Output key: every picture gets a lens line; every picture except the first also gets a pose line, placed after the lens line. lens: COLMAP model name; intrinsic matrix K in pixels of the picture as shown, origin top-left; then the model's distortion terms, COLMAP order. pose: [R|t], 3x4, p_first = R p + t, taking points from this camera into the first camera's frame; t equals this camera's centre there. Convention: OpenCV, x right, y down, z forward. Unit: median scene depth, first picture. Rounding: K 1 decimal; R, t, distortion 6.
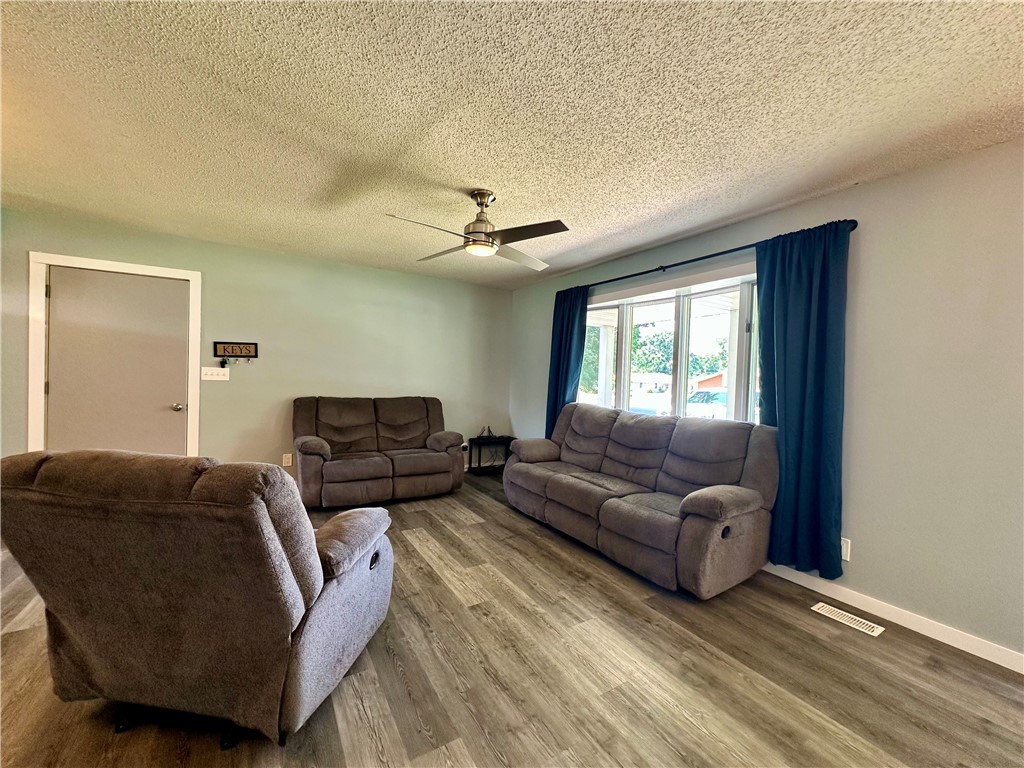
lens RADIAL K [[408.0, 0, 511.5], [0, 408.0, 385.4], [0, 0, 1]] dist [-0.002405, 0.000723]
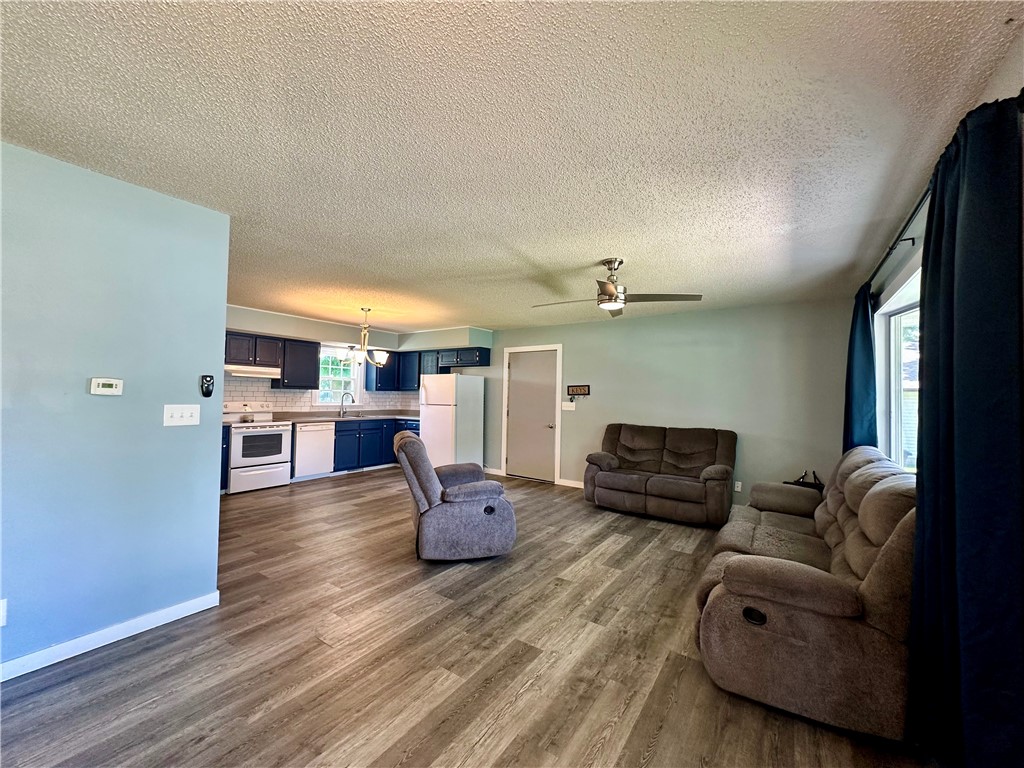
lens RADIAL K [[408.0, 0, 511.5], [0, 408.0, 385.4], [0, 0, 1]] dist [-0.002405, 0.000723]
pose [[0.406667, -0.046583, -0.912388, 0.731582], [-0.028604, 0.997560, -0.063681, -0.001712], [0.913128, 0.051995, 0.404343, 0.185770]]
